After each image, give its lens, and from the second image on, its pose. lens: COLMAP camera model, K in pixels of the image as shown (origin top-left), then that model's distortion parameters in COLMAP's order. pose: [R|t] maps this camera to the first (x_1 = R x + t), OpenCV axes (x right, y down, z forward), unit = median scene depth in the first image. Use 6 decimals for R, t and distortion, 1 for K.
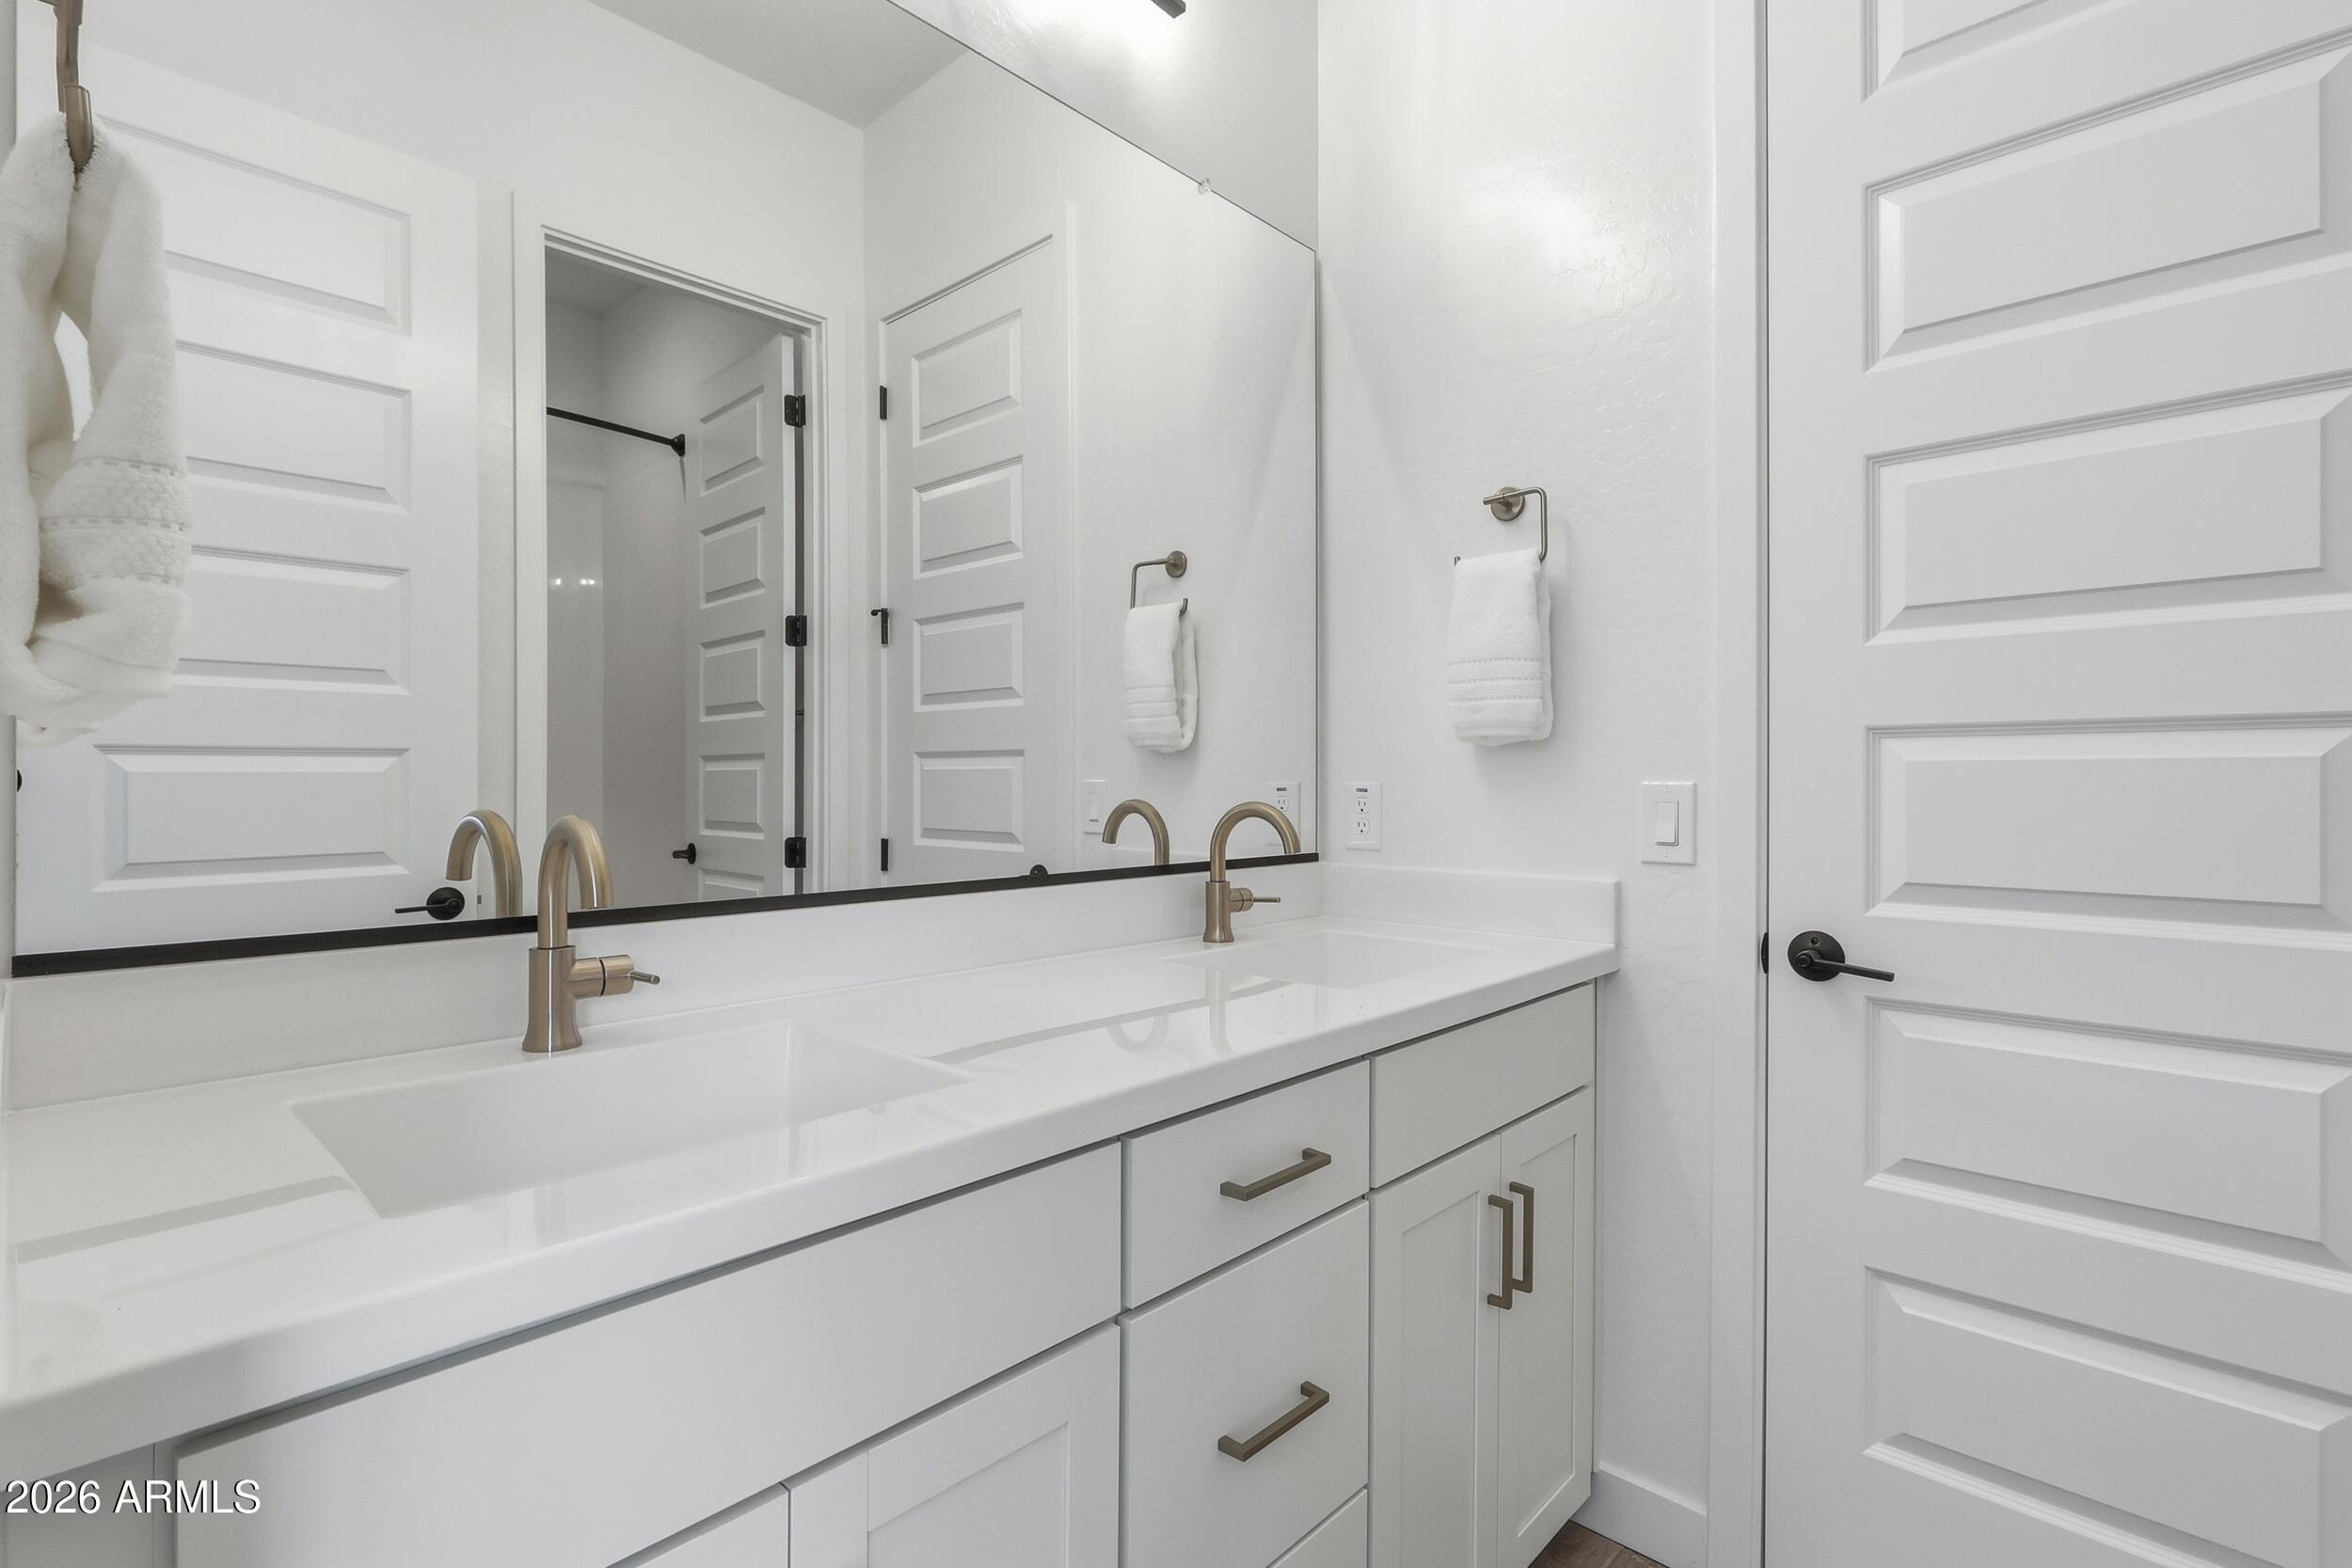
lens RADIAL K [[1084.3, 0, 1176.0], [0, 1084.3, 784.0], [0, 0, 1]] dist [0.000405, 0.000014]
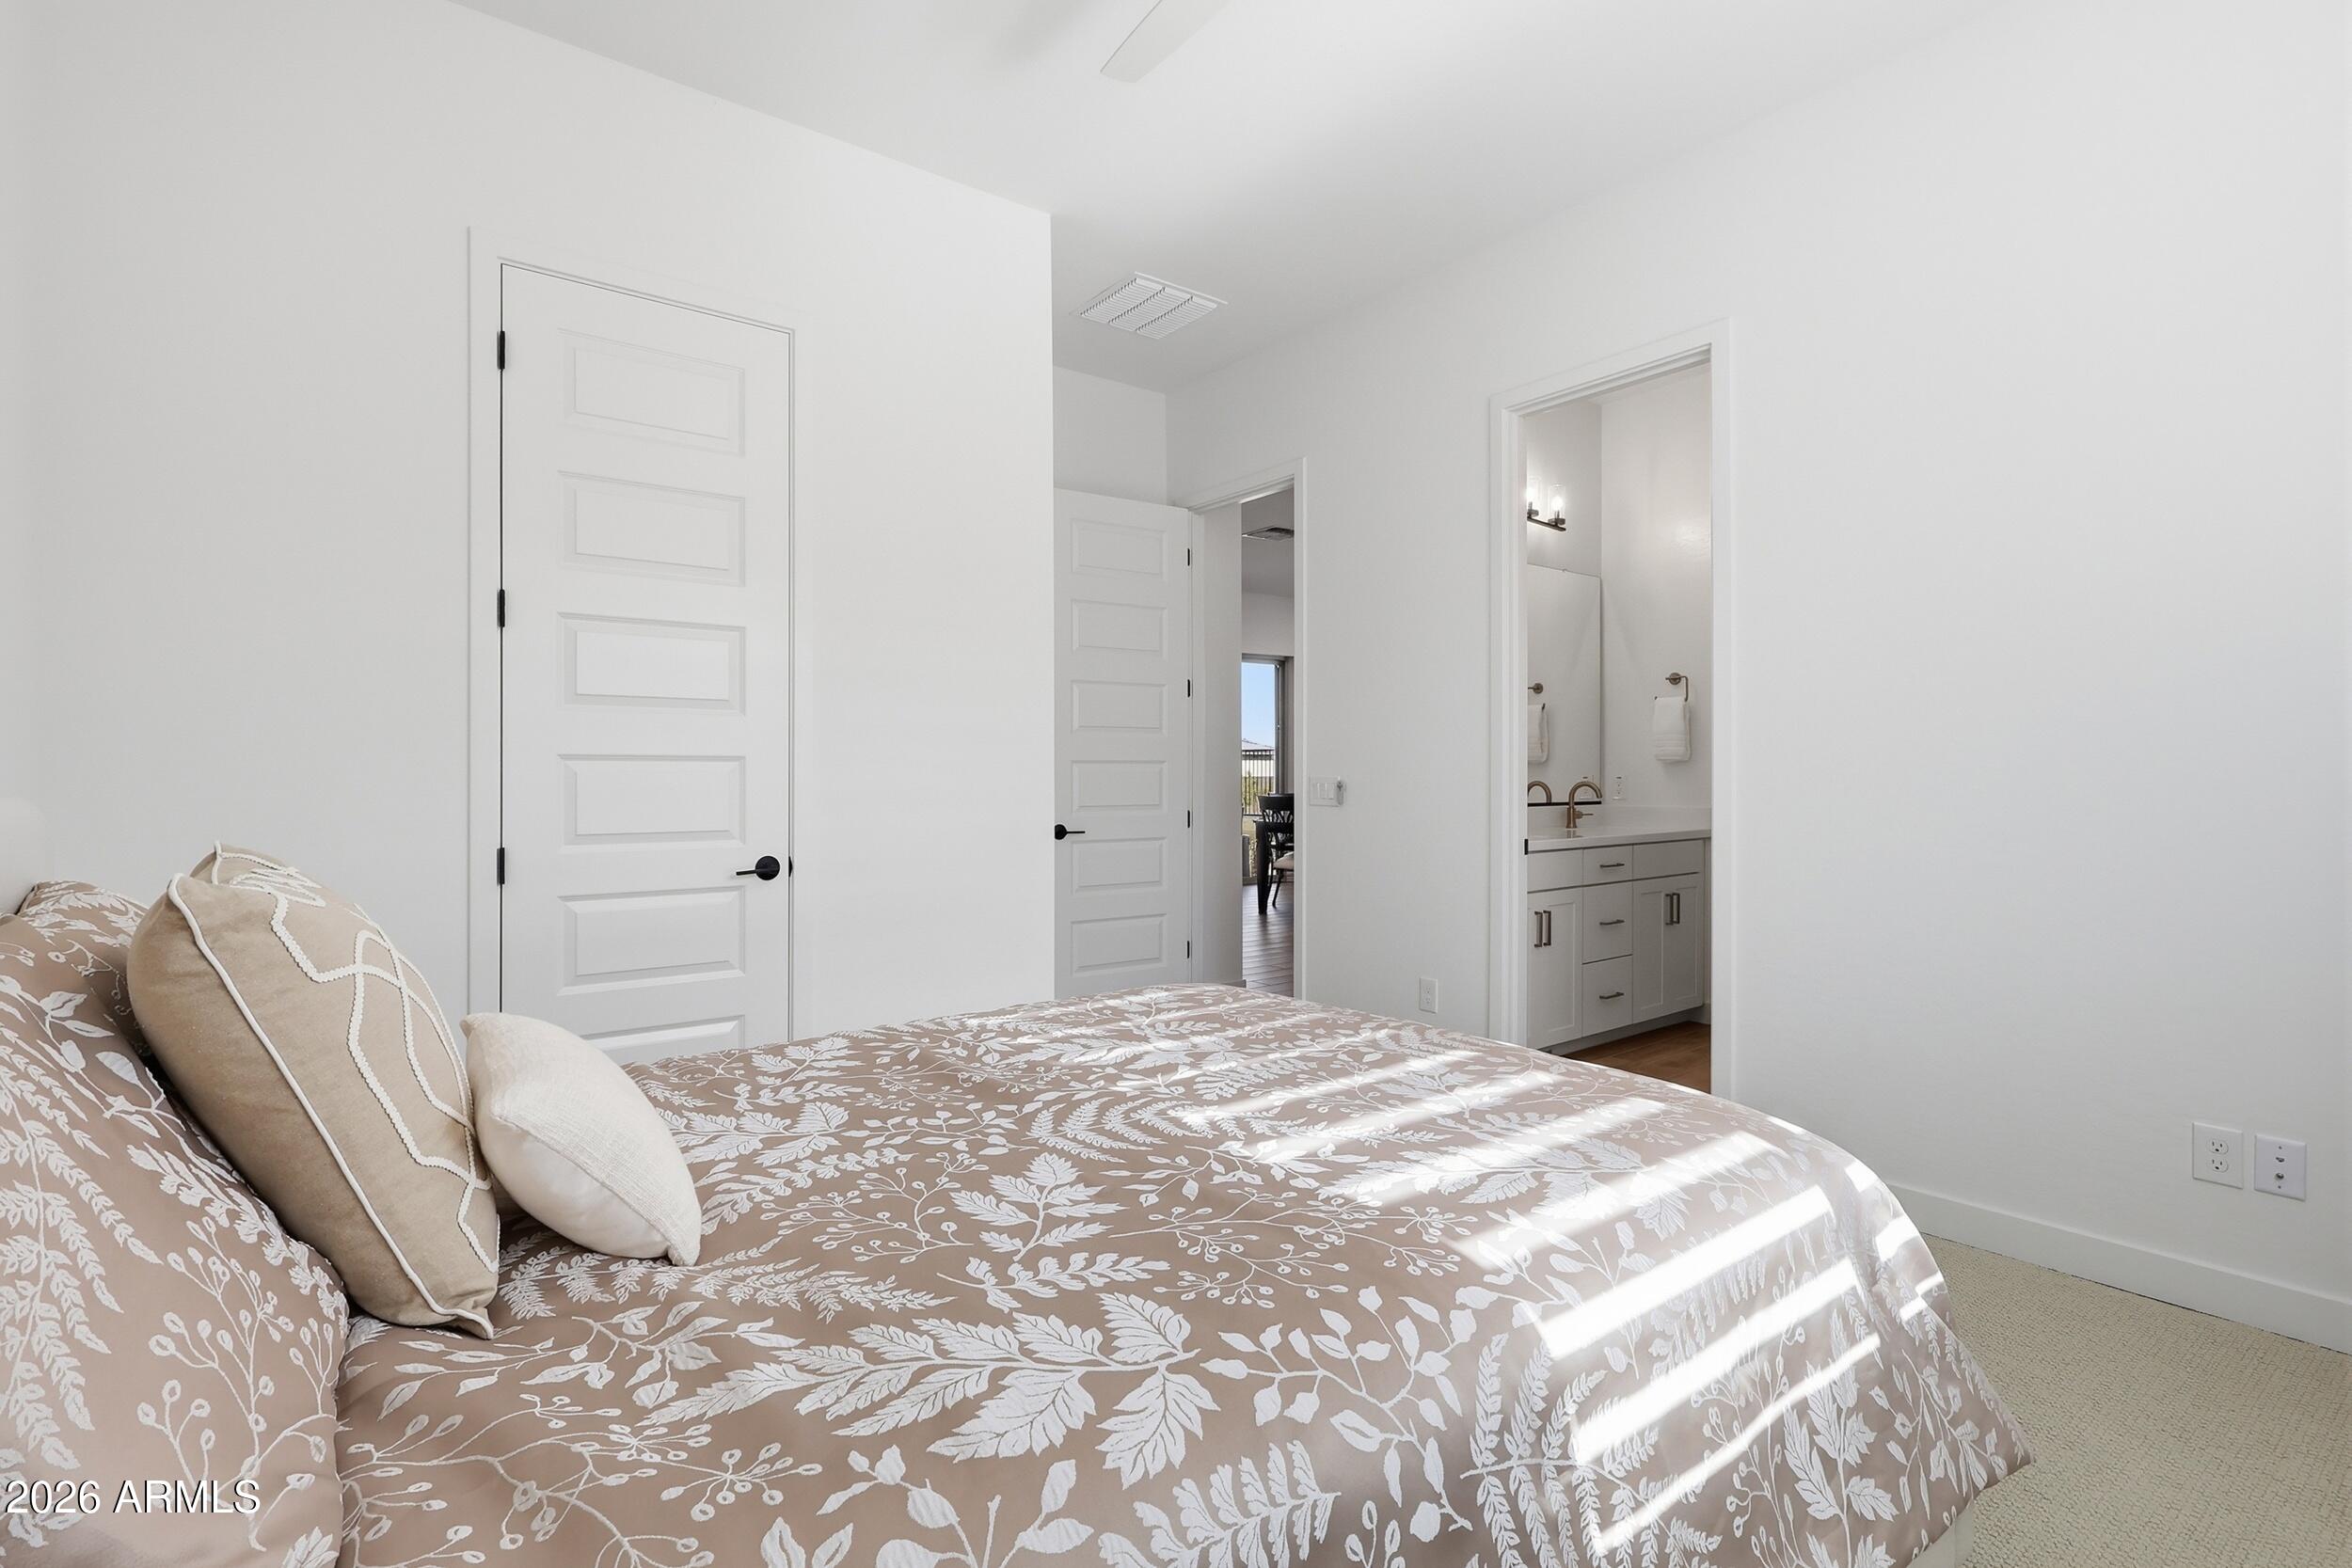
lens RADIAL K [[1084.3, 0, 1176.0], [0, 1084.3, 784.0], [0, 0, 1]] dist [0.000405, 0.000014]
pose [[0.989566, 0.004314, -0.144015, -0.593723], [-0.003383, 0.999972, 0.006708, 0.006014], [0.144040, -0.006151, 0.989553, -2.059892]]
